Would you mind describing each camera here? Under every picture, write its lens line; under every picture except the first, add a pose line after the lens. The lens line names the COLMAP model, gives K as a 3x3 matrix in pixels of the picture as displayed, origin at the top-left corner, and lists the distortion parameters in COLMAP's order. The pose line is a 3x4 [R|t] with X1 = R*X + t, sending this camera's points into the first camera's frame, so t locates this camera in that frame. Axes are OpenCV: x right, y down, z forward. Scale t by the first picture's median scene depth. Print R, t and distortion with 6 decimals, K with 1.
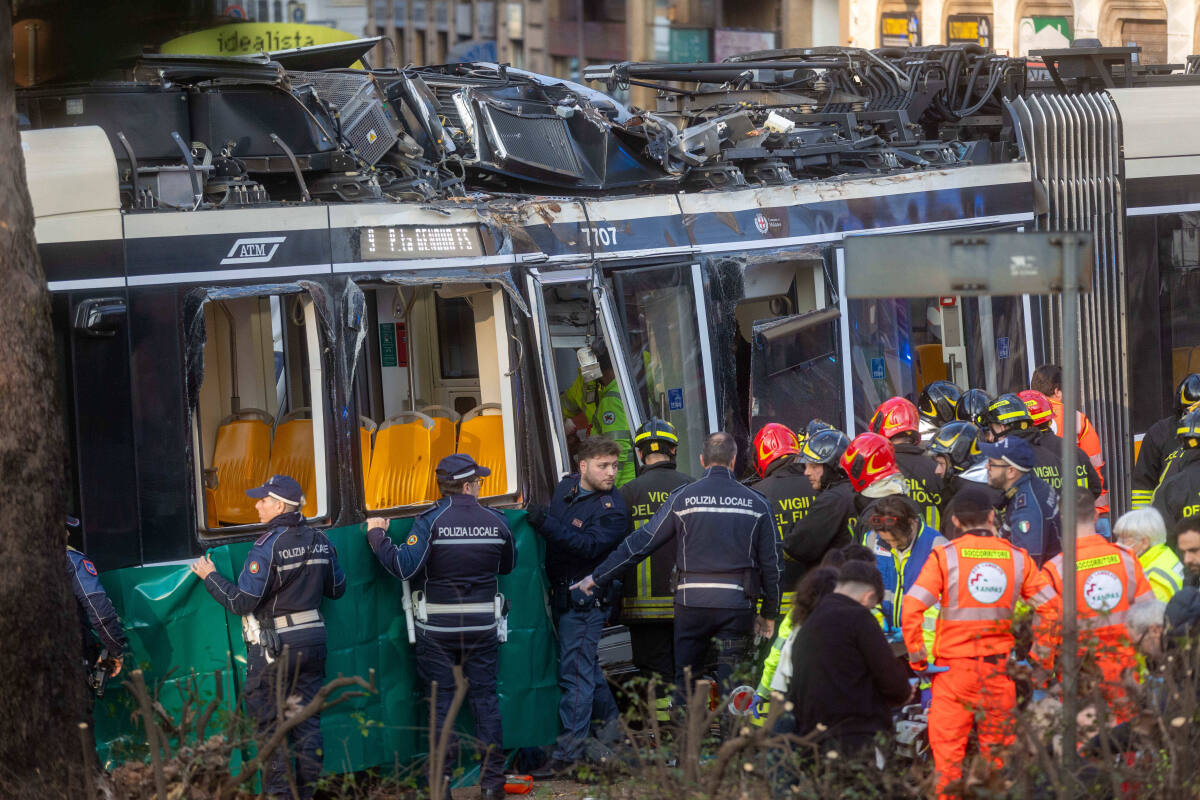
lens RADIAL K [[5331.6, 0, 600.0], [0, 5331.6, 400.0], [0, 0, 1]] dist [0.005912, 1.828591]
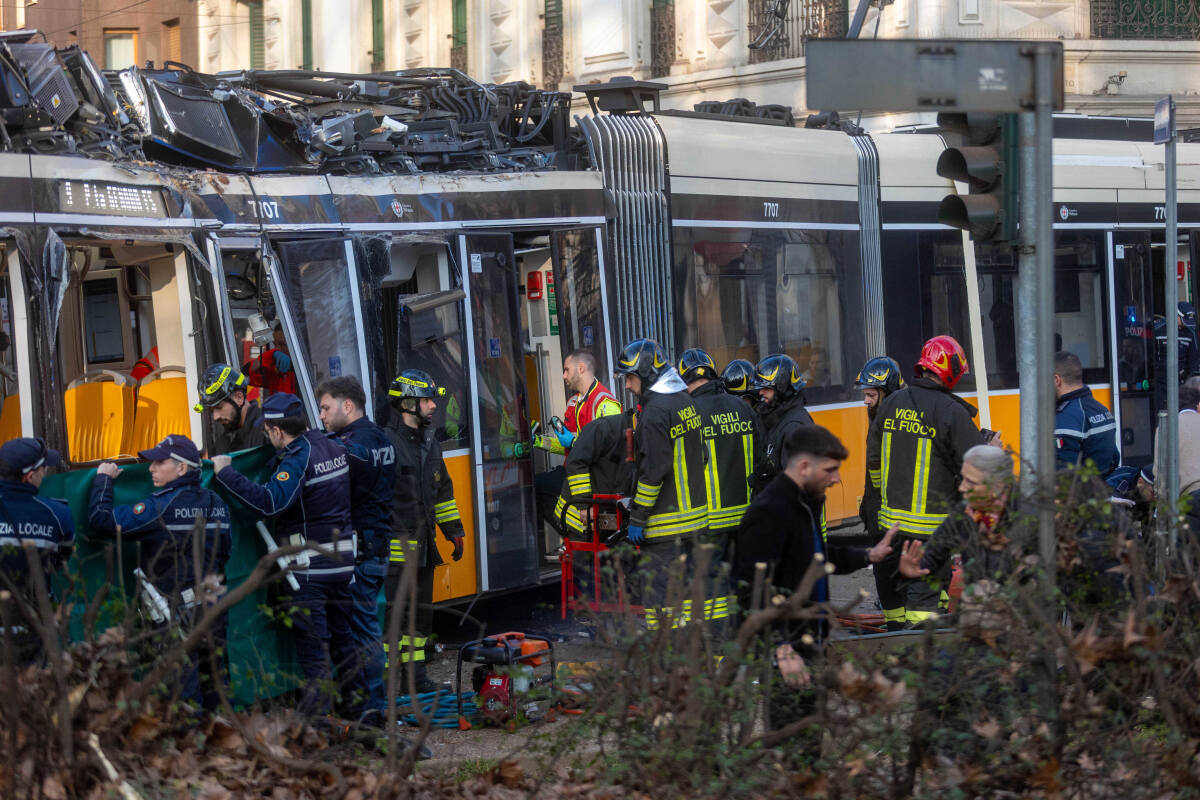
lens RADIAL K [[3348.6, 0, 600.0], [0, 3348.6, 400.0], [0, 0, 1]] dist [-0.085536, 0.201475]
pose [[0.977043, -0.014963, 0.212516, -0.076286], [0.025007, 0.998689, -0.044656, 0.037877], [-0.211569, 0.048945, 0.976137, 0.353315]]
